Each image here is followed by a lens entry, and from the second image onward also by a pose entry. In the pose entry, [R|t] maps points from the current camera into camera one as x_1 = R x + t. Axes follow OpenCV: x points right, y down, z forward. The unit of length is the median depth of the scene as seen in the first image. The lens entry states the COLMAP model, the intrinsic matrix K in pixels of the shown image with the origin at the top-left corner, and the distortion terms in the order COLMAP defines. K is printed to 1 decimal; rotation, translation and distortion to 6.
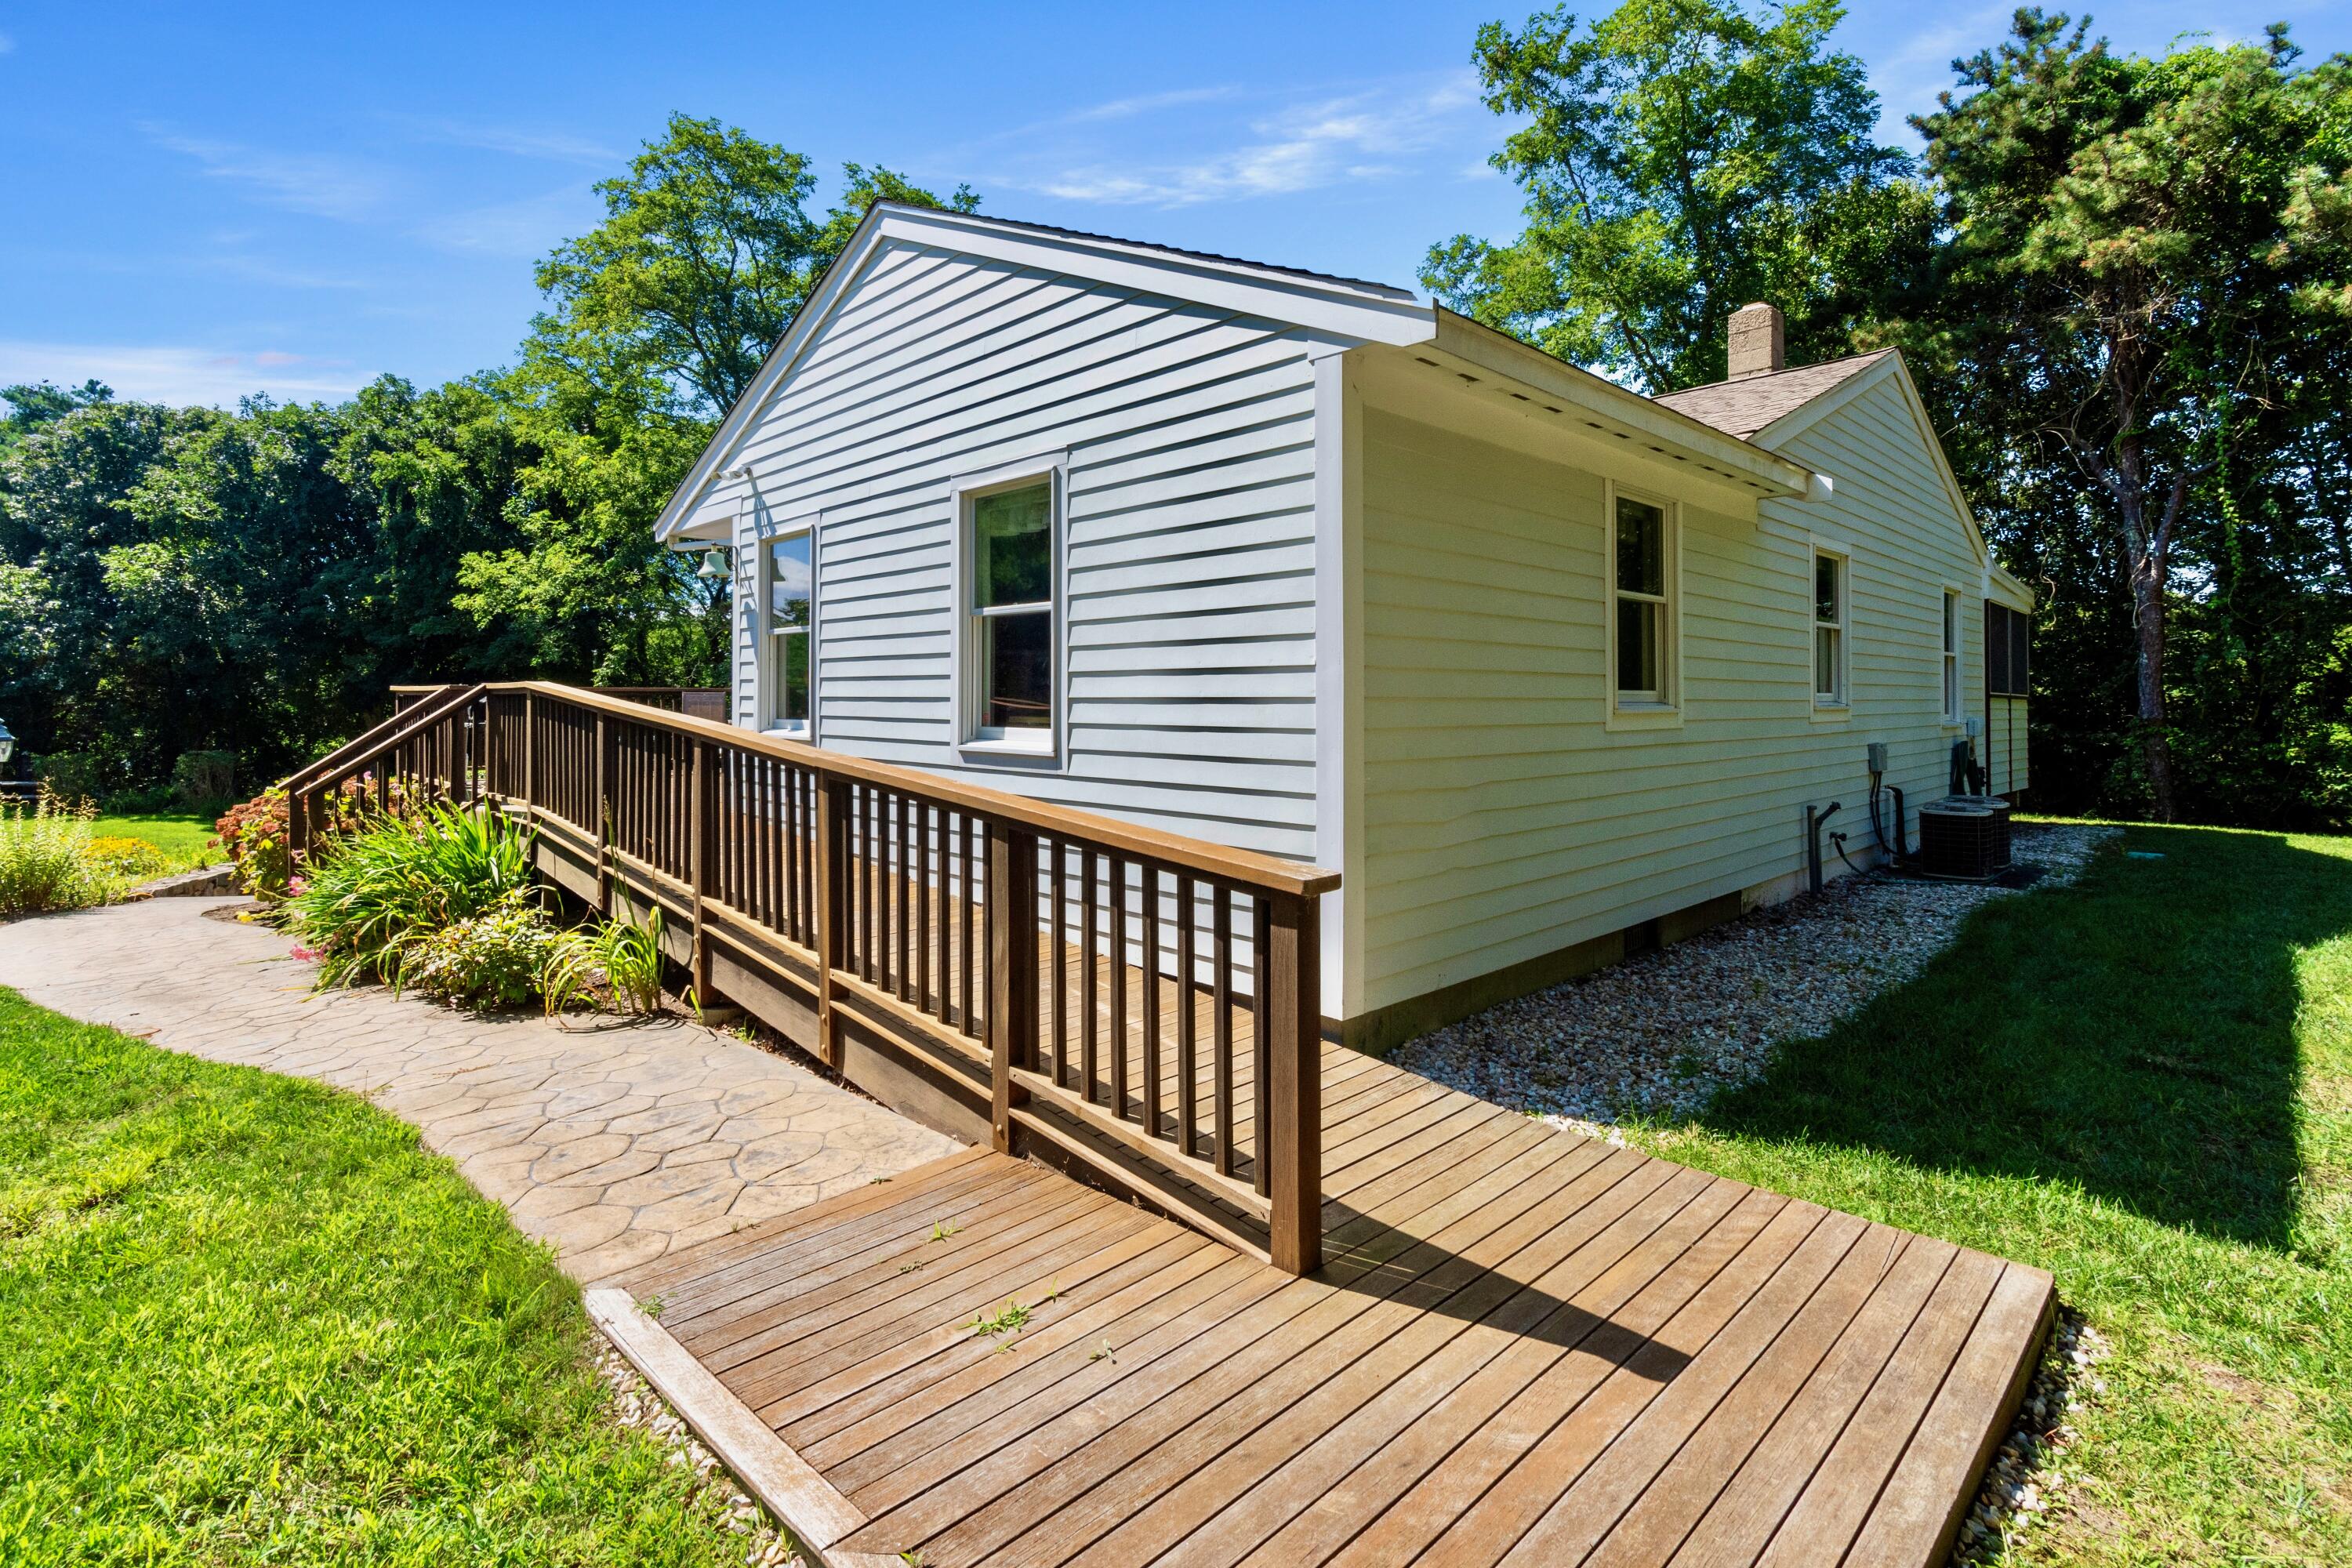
lens RADIAL K [[1094.1, 0, 1214.8], [0, 1094.1, 678.0], [0, 0, 1]] dist [0.003336, 0.000510]
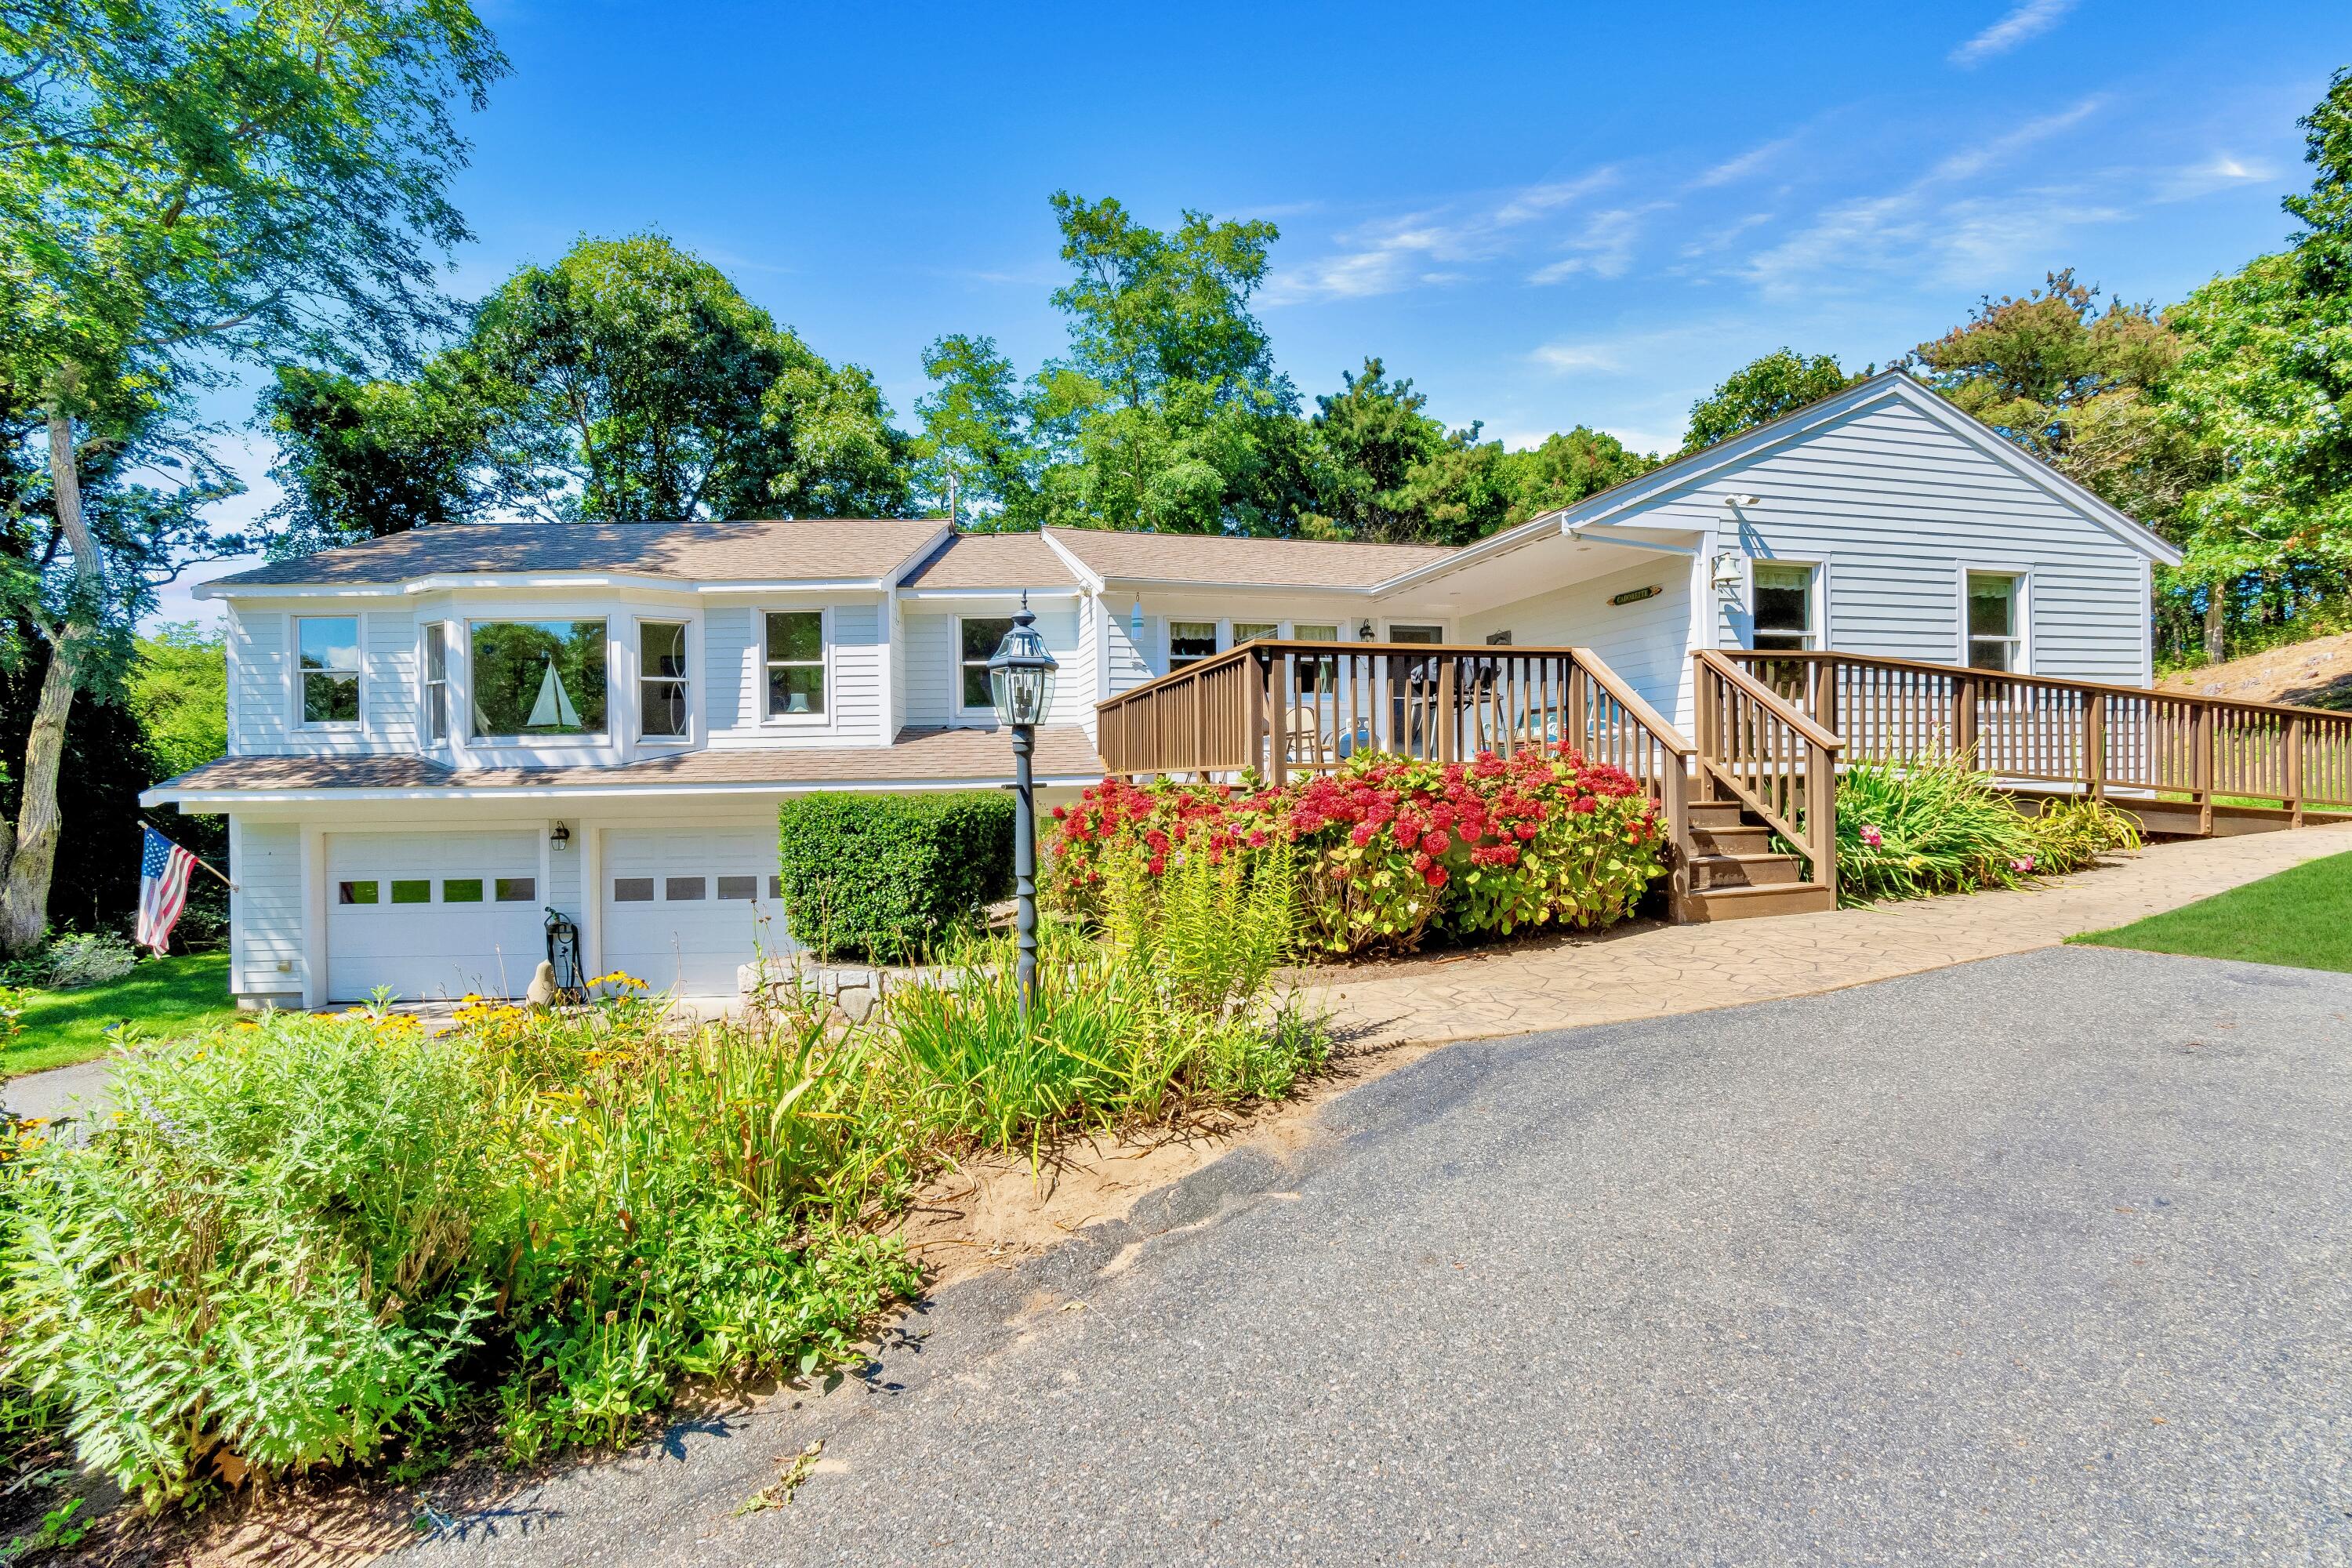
lens RADIAL K [[1033.6, 0, 1192.6], [0, 1033.6, 787.0], [0, 0, 1]] dist [-0.003512, -0.000324]
pose [[0.509697, -0.000802, 0.860354, -2.035694], [0.005577, 0.999982, -0.002371, 0.163054], [-0.860336, 0.006007, 0.509692, 1.072168]]
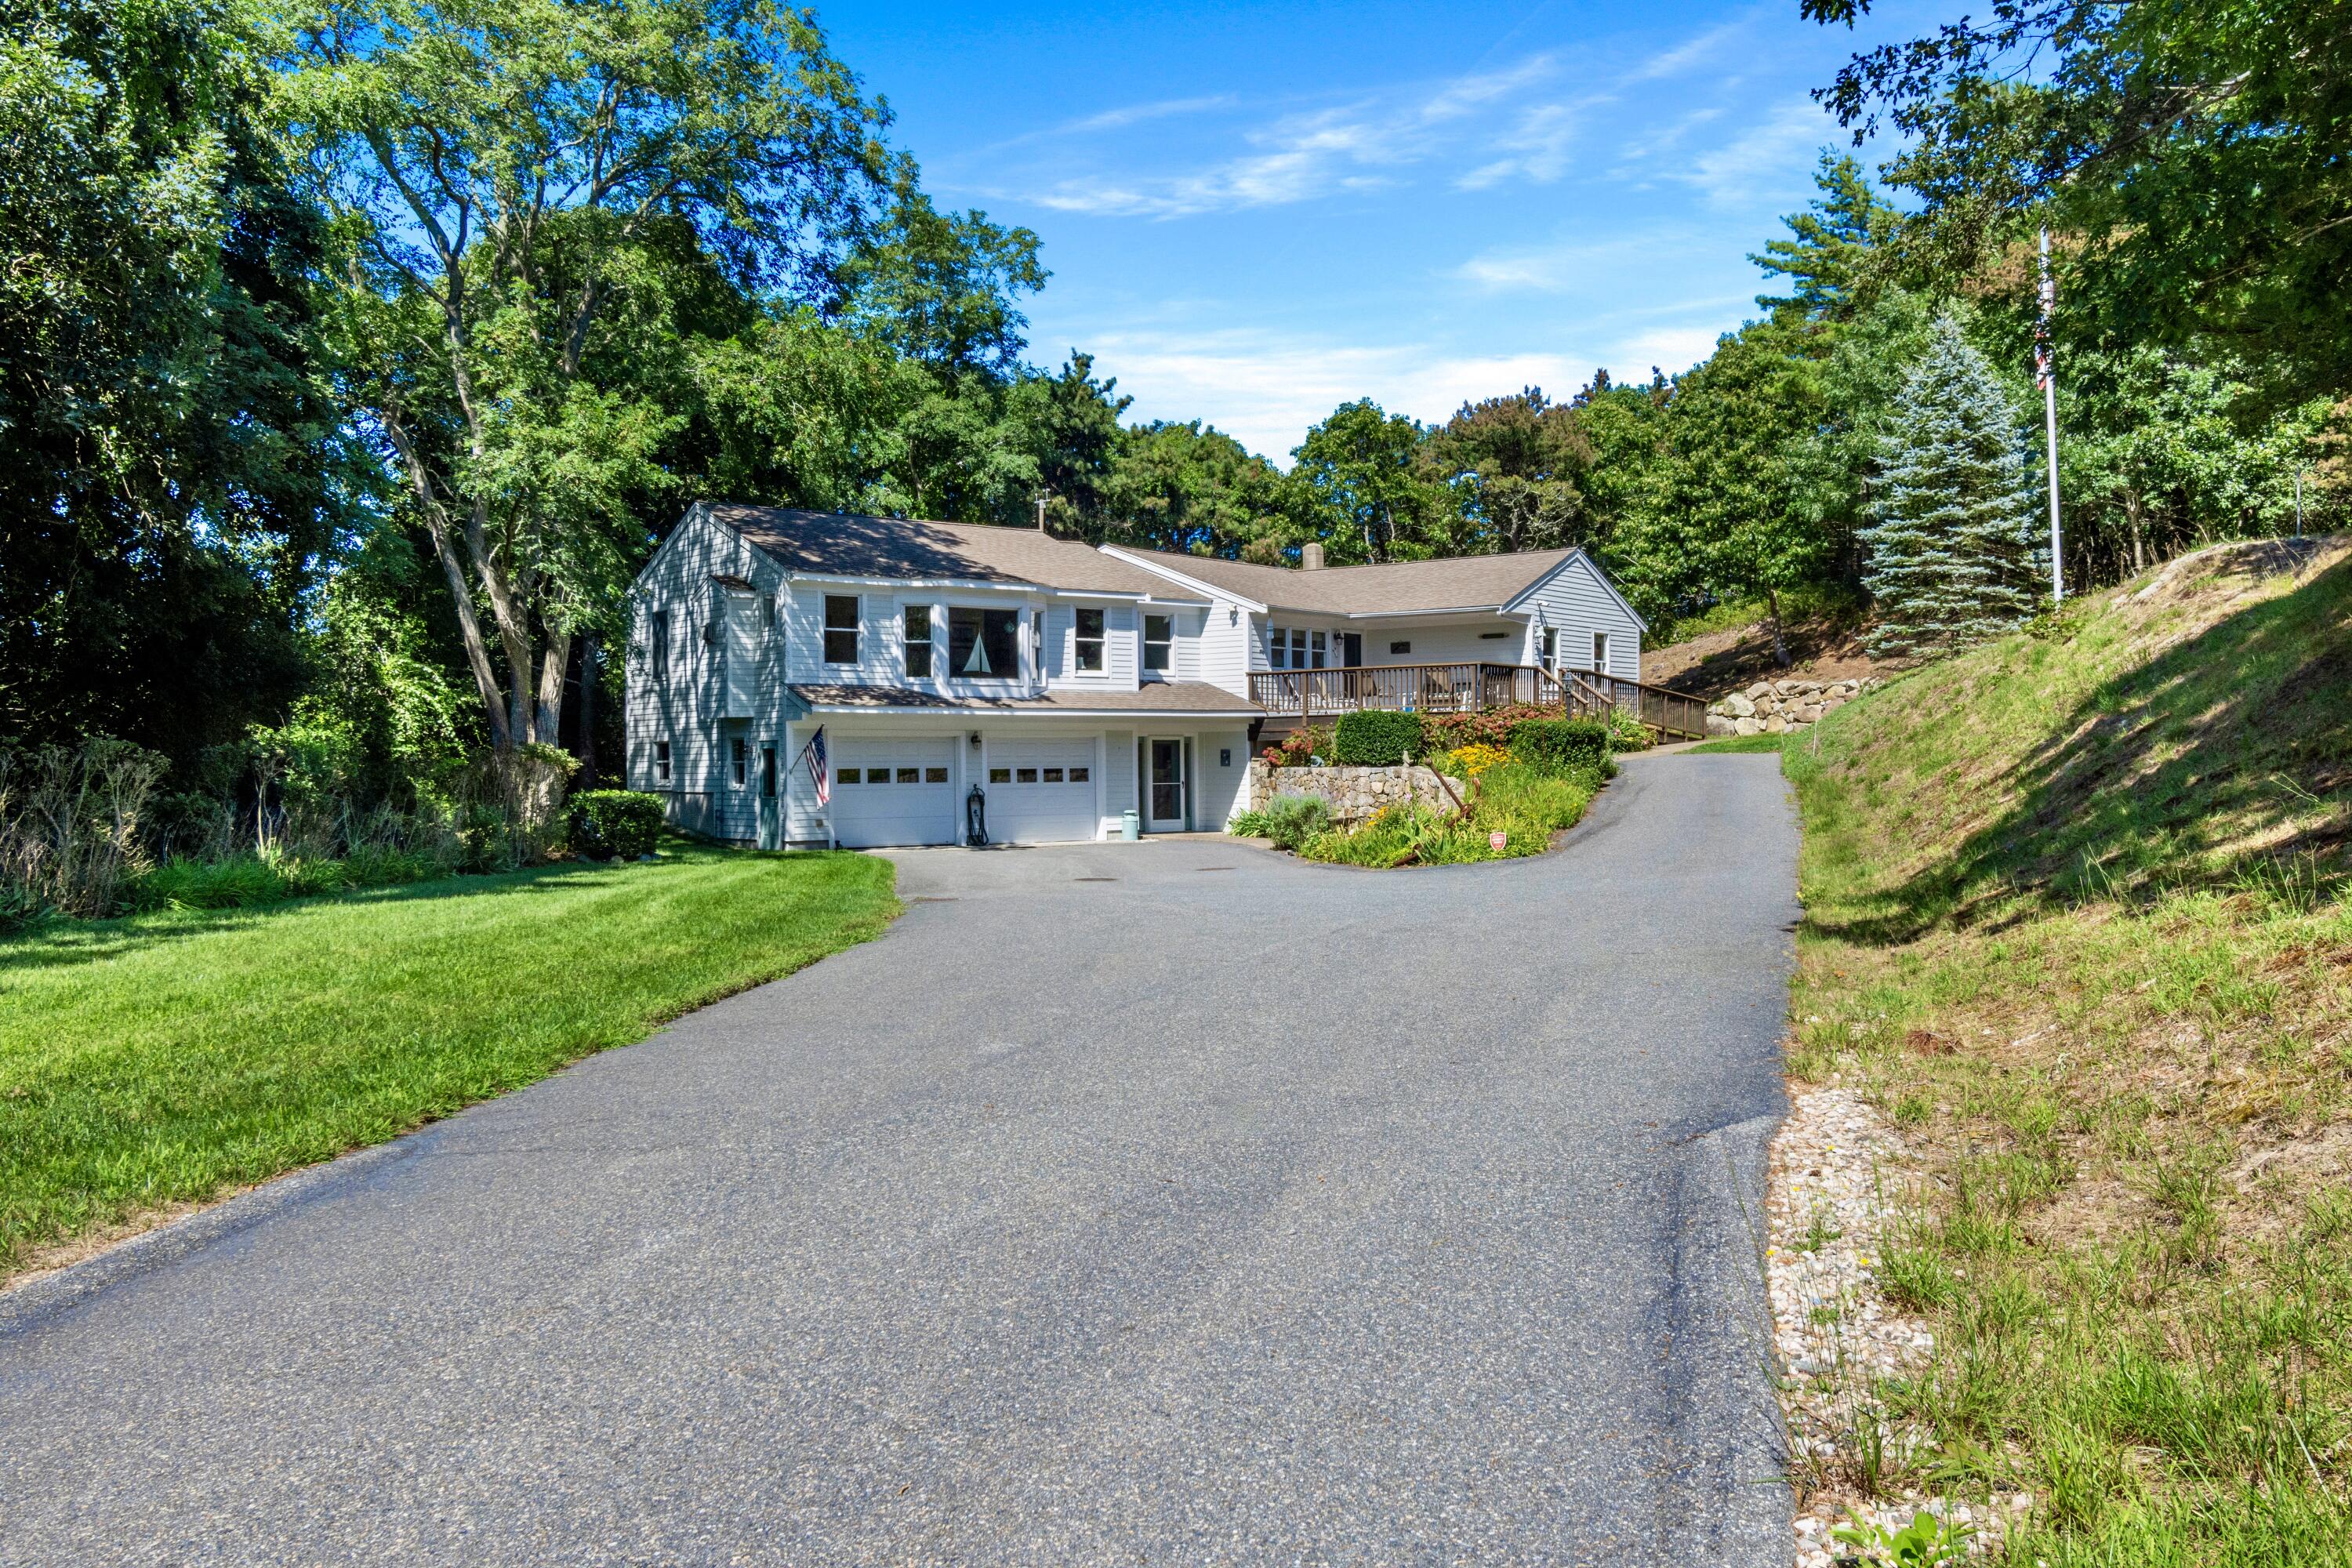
lens RADIAL K [[1940.8, 0, 1176.0], [0, 1940.8, 784.0], [0, 0, 1]] dist [-0.004713, -0.000886]
pose [[-0.110524, 0.002581, 0.993870, -6.591025], [0.004887, 0.999986, -0.002053, 0.377646], [-0.993861, 0.004630, -0.110535, 3.010912]]
